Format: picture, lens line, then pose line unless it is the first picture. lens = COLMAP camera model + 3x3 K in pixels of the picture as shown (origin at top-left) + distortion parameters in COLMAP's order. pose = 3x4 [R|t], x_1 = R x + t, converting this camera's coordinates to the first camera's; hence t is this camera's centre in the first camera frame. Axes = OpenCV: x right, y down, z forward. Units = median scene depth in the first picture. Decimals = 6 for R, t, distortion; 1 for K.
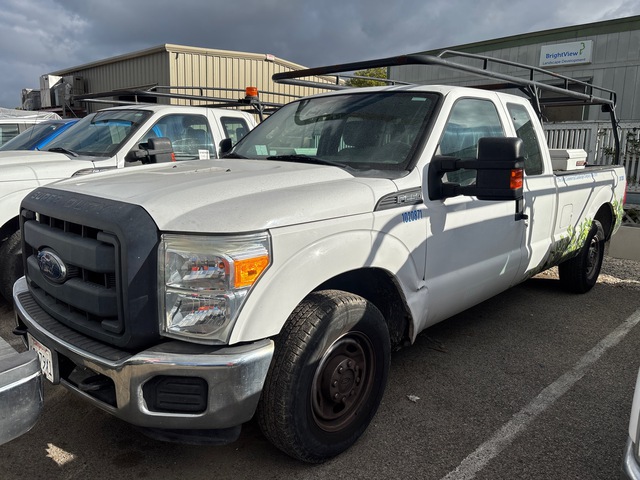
lens RADIAL K [[562.3, 0, 330.0], [0, 562.3, 243.3], [0, 0, 1]] dist [0.069563, 0.023161]
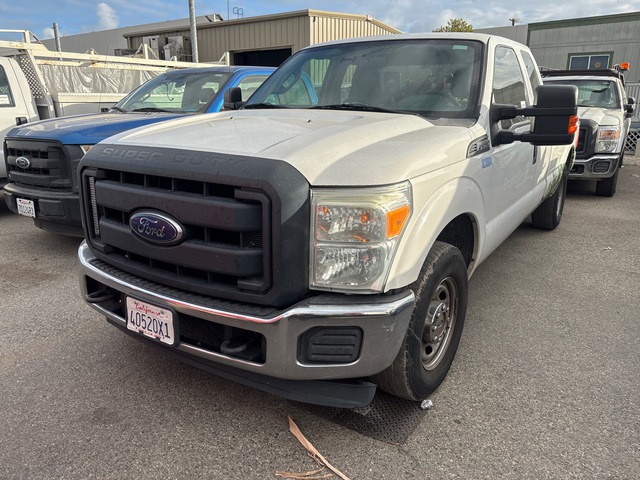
lens RADIAL K [[562.3, 0, 319.3], [0, 562.3, 238.5], [0, 0, 1]] dist [0.069563, 0.023161]
pose [[0.983746, -0.057320, 0.170169, -0.411083], [0.044647, 0.996001, 0.077390, -0.003996], [-0.173925, -0.068535, 0.982371, 0.018871]]
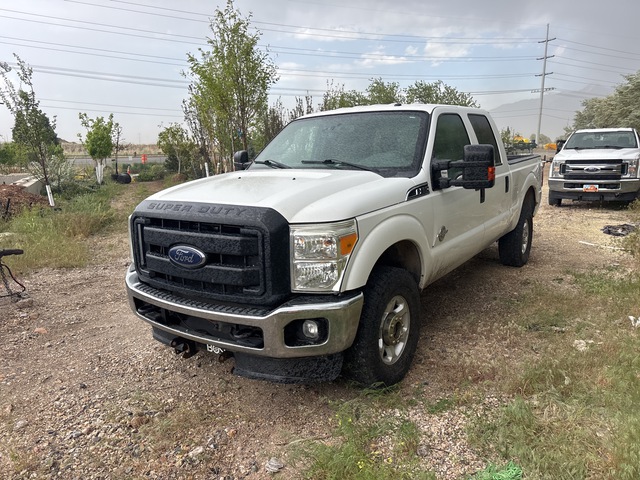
lens RADIAL K [[562.3, 0, 324.0], [0, 562.3, 240.1], [0, 0, 1]] dist [0.069563, 0.023161]
pose [[0.986109, -0.079406, 0.145889, -0.385235], [0.079789, 0.996807, 0.003239, 0.024329], [-0.145681, 0.008446, 0.989296, -0.445035]]
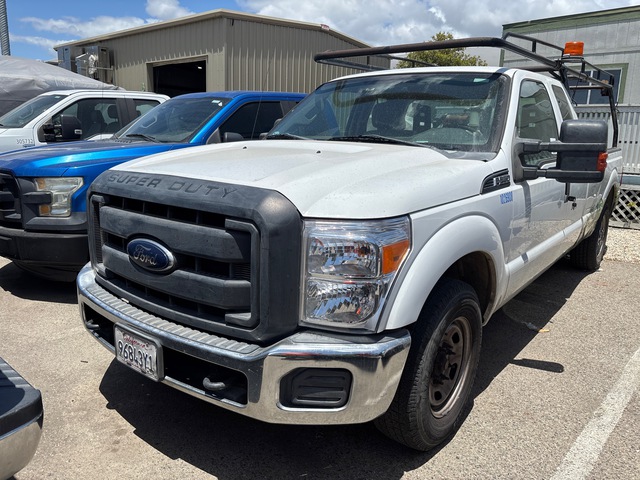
lens RADIAL K [[562.3, 0, 322.4], [0, 562.3, 235.1], [0, 0, 1]] dist [0.069563, 0.023161]
pose [[0.994849, -0.015836, 0.100124, -0.323318], [0.014698, 0.999819, 0.012096, -0.000466], [-0.100298, -0.010562, 0.994901, 0.055737]]
